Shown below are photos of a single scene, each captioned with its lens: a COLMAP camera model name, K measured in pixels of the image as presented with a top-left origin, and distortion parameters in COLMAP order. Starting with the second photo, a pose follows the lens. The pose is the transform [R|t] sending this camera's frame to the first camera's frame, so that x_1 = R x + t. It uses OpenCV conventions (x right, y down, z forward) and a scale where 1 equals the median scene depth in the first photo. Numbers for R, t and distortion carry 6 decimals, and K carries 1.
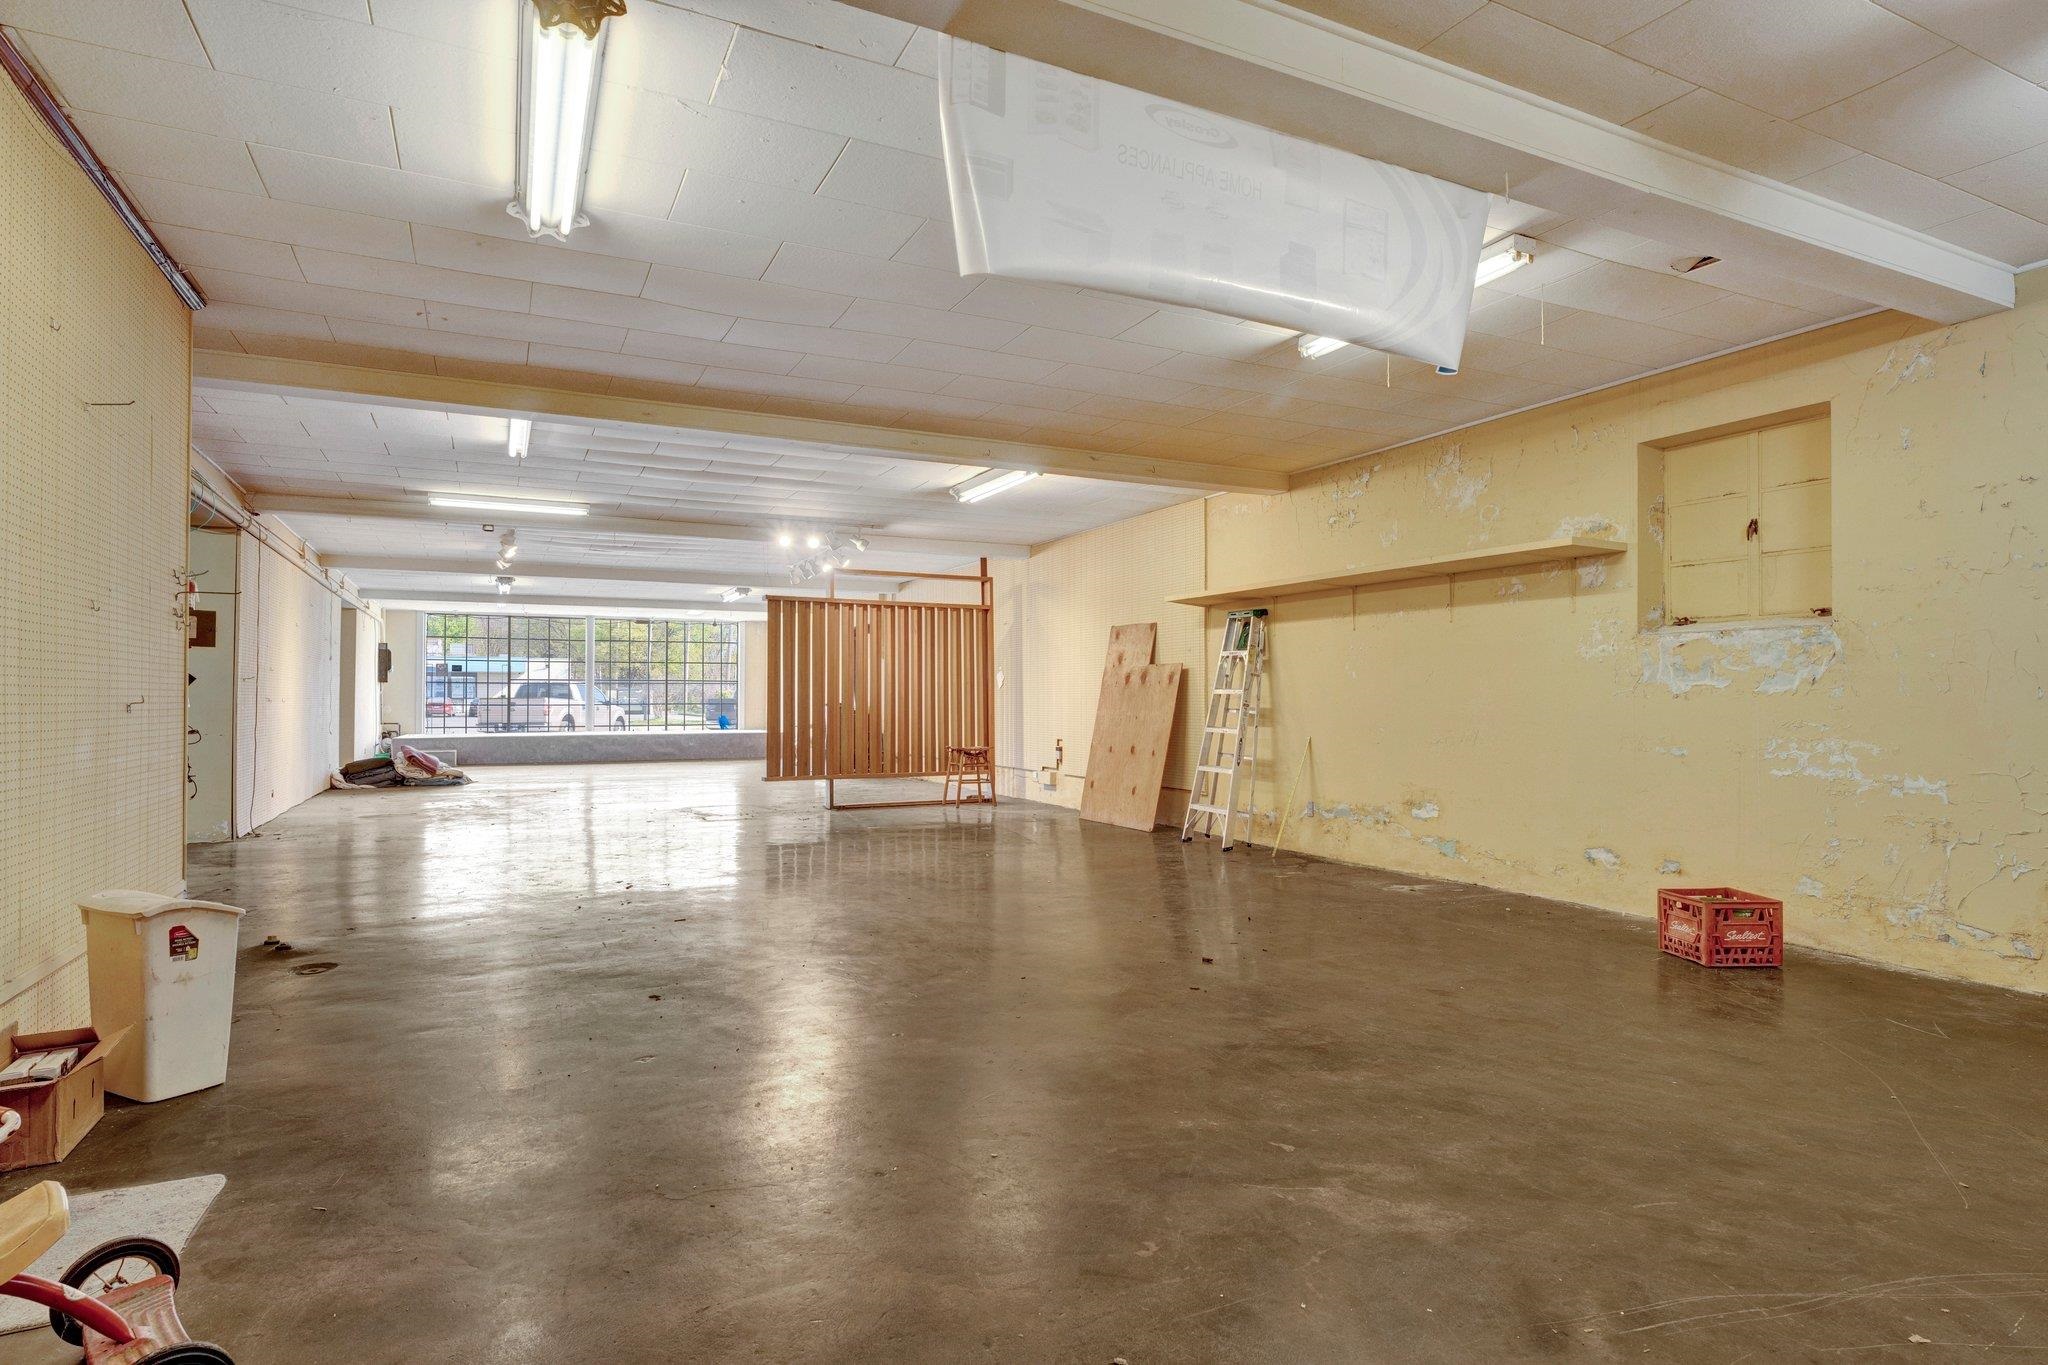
lens RADIAL K [[1087.3, 0, 1023.3], [0, 1087.3, 680.9], [0, 0, 1]] dist [0.001214, -0.000805]
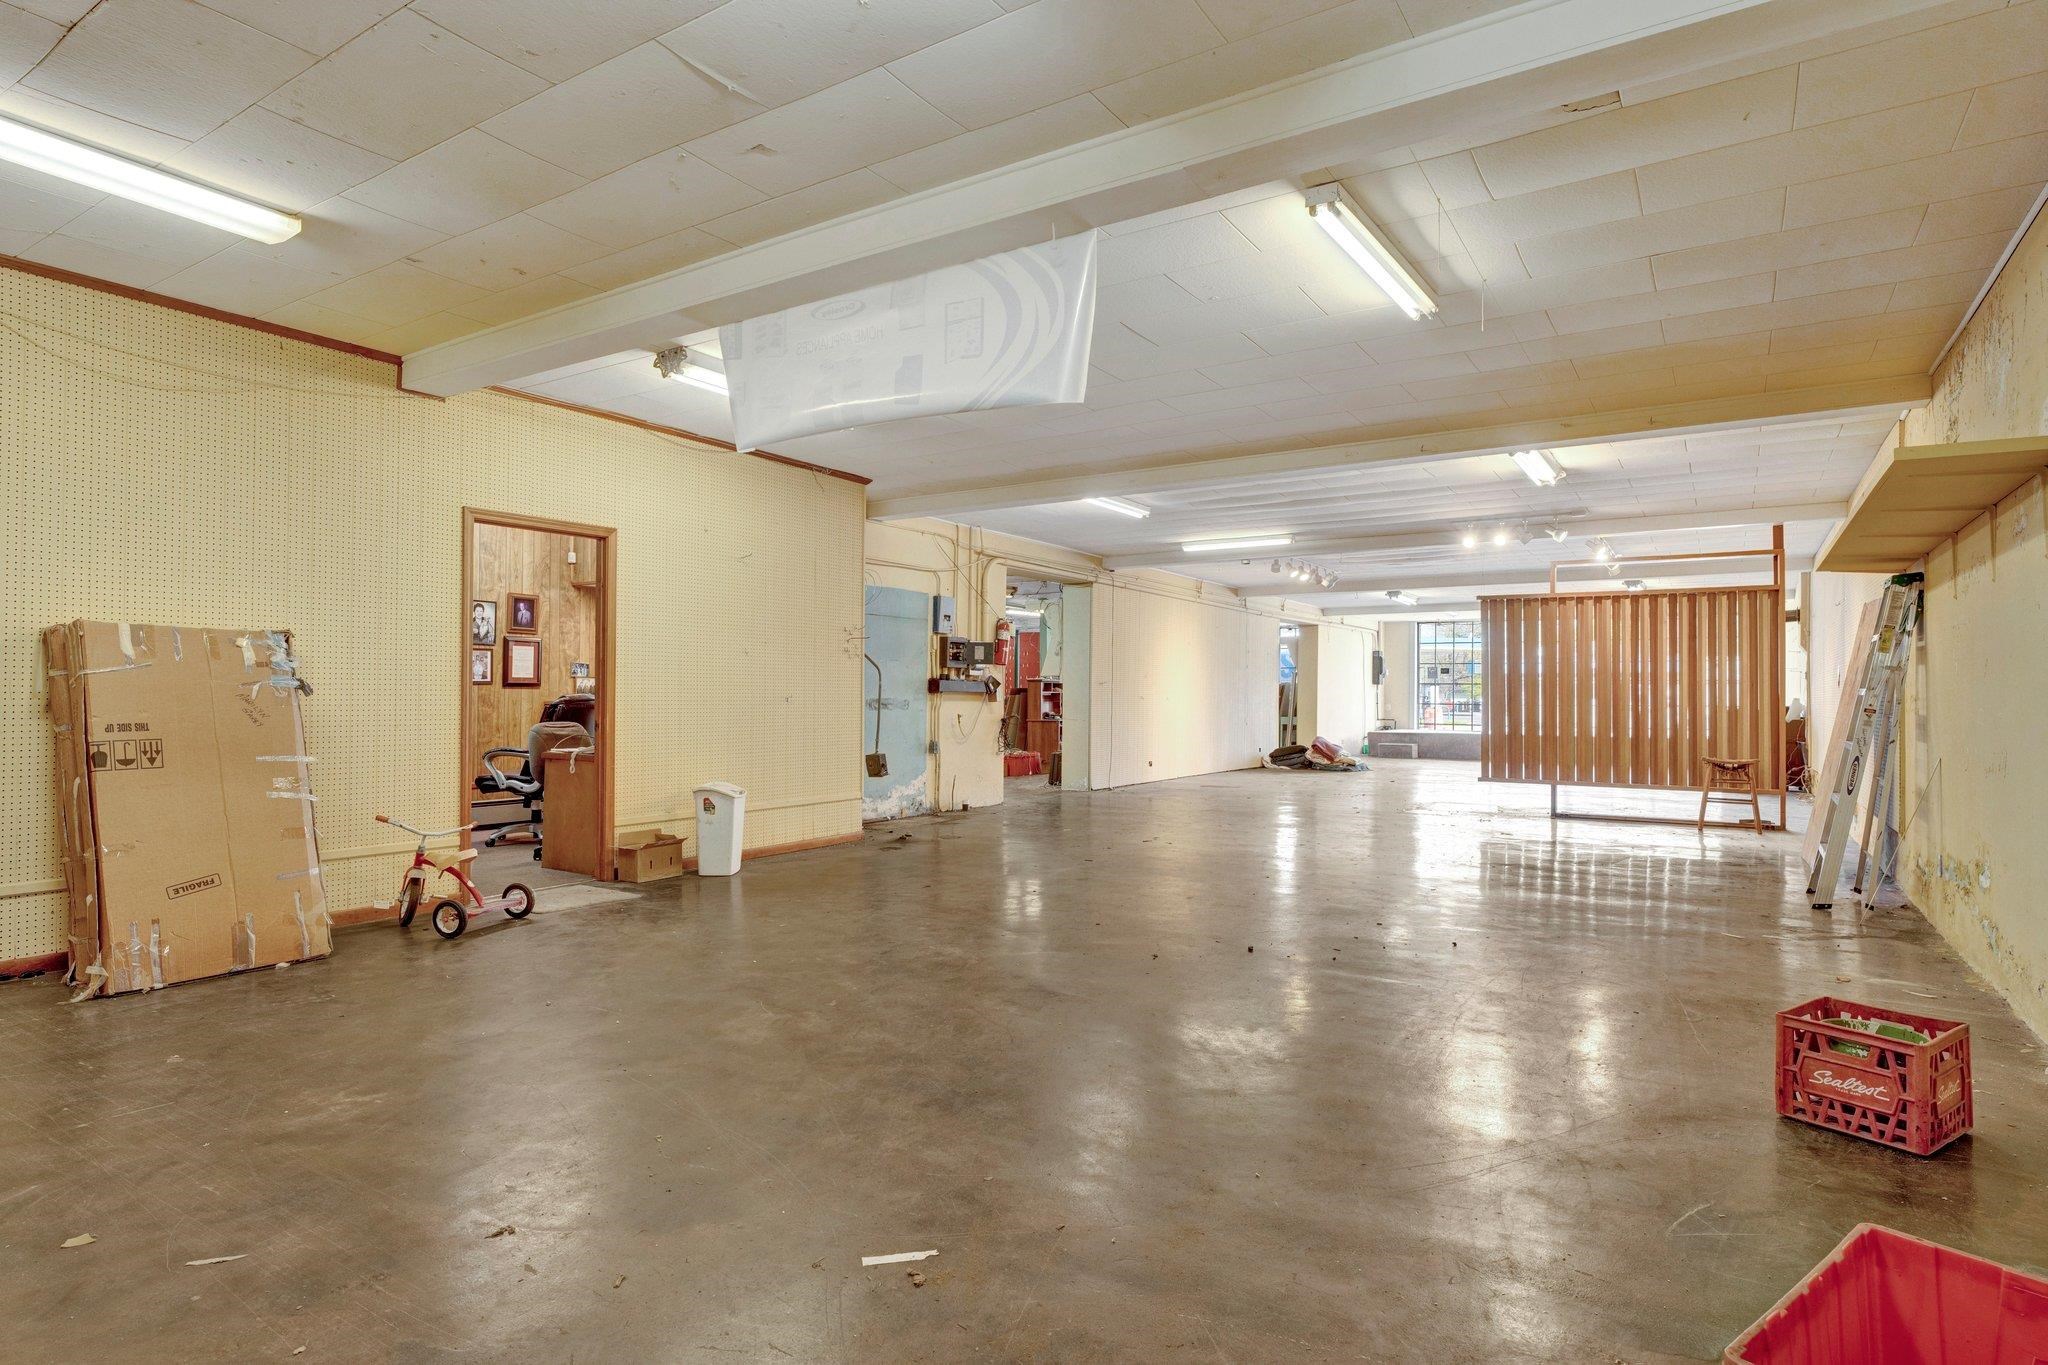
lens RADIAL K [[1087.3, 0, 1019.3], [0, 1087.3, 675.1], [0, 0, 1]] dist [0.001214, -0.000805]
pose [[0.511901, -0.013190, -0.858943, 0.395207], [0.007380, 0.999913, -0.010957, 0.001971], [0.859013, -0.000730, 0.511953, 0.115141]]
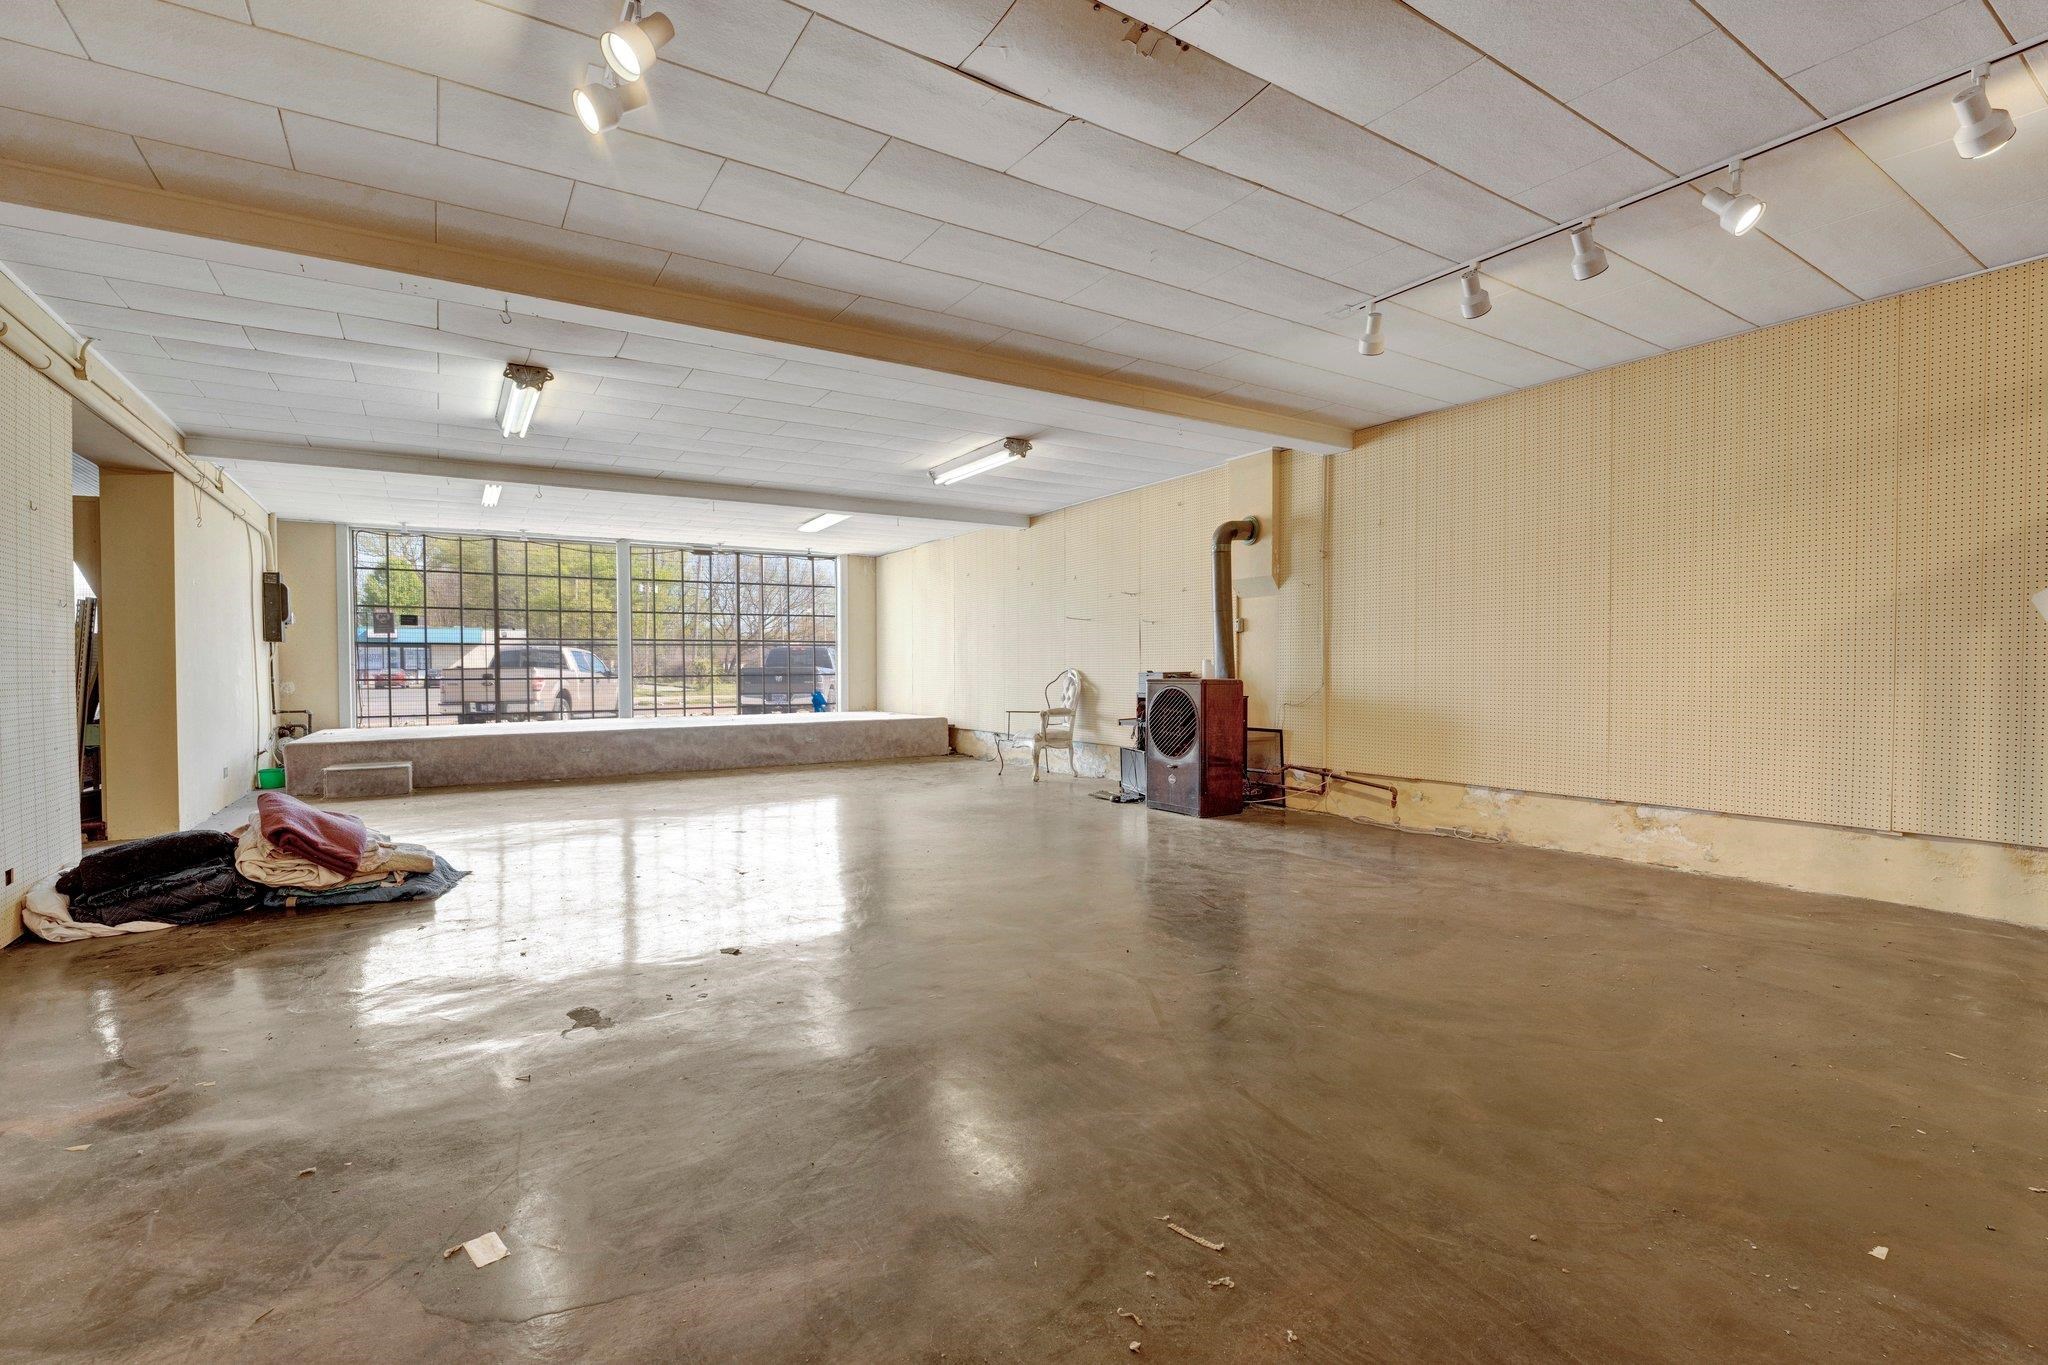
lens RADIAL K [[918.6, 0, 1022.3], [0, 918.6, 691.1], [0, 0, 1]] dist [-0.016531, 0.000014]
pose [[0.993845, -0.008040, 0.110487, -0.442946], [0.003372, 0.999096, 0.042367, 0.014828], [-0.110728, -0.041734, 0.992974, 0.850801]]
